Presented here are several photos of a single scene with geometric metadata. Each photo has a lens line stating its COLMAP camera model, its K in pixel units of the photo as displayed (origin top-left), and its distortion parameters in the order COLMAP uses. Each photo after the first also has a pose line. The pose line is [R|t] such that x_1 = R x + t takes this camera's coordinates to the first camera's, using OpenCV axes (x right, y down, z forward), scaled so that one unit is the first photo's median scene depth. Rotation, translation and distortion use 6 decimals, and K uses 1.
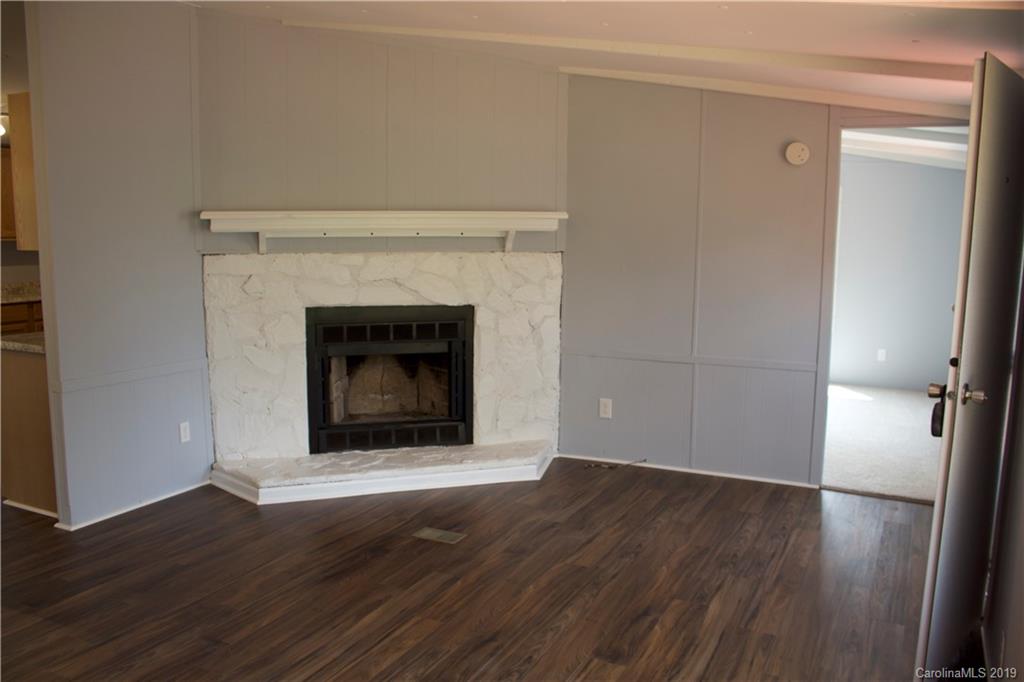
lens RADIAL K [[868.7, 0, 512.0], [0, 868.7, 341.0], [0, 0, 1]] dist [-0.155232, 0.139816]
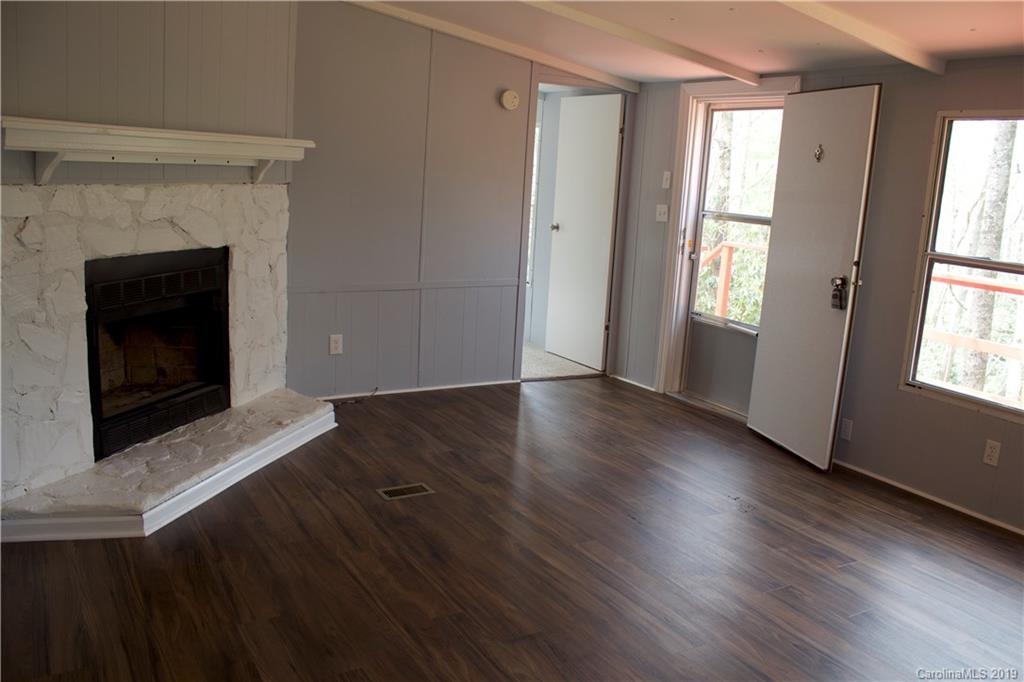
lens RADIAL K [[868.7, 0, 512.0], [0, 868.7, 341.0], [0, 0, 1]] dist [-0.155232, 0.139816]
pose [[0.544146, -0.139904, 0.827244, -0.624718], [0.065693, 0.990076, 0.124231, -0.036187], [-0.836415, -0.013256, 0.547937, 0.316920]]
